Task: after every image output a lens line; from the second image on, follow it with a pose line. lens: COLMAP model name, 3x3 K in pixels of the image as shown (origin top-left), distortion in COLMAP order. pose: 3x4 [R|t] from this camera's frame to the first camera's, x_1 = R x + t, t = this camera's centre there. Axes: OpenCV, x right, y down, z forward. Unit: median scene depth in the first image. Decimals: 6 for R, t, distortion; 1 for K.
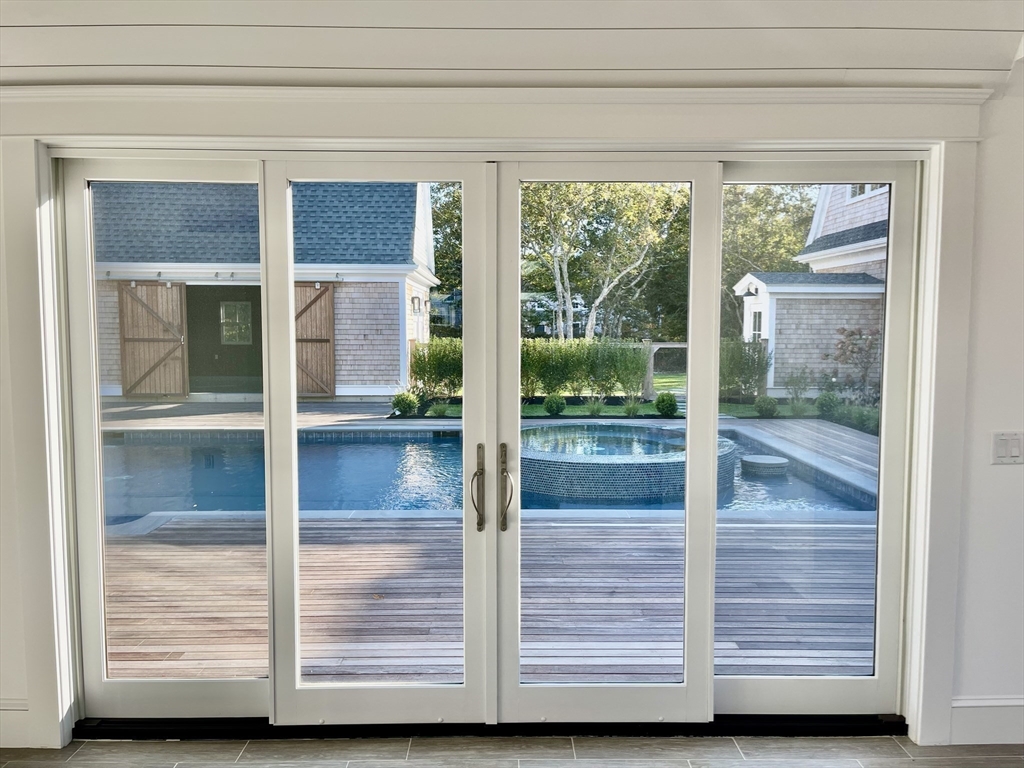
lens RADIAL K [[773.6, 0, 511.0], [0, 773.6, 385.3], [0, 0, 1]] dist [0.037214, -0.019936]
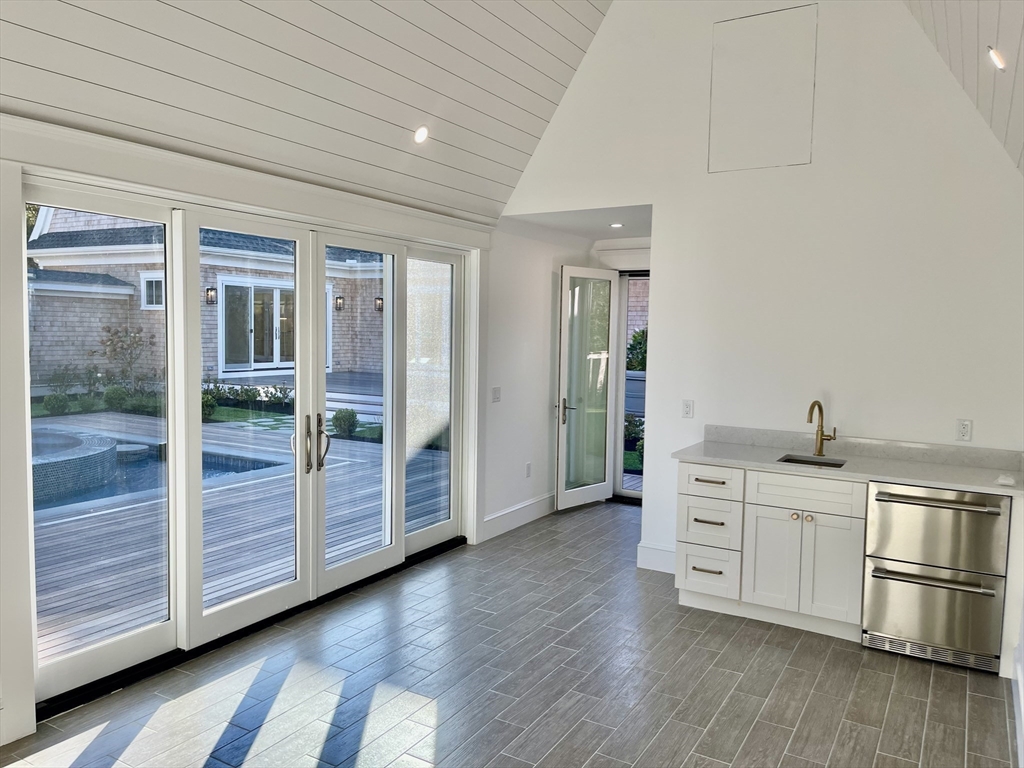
lens RADIAL K [[773.6, 0, 508.4], [0, 773.6, 385.1], [0, 0, 1]] dist [0.037214, -0.019936]
pose [[0.516078, -0.054927, 0.854779, -0.235189], [0.049118, 0.998197, 0.034487, -0.003309], [-0.855132, 0.024187, 0.517846, -0.025224]]
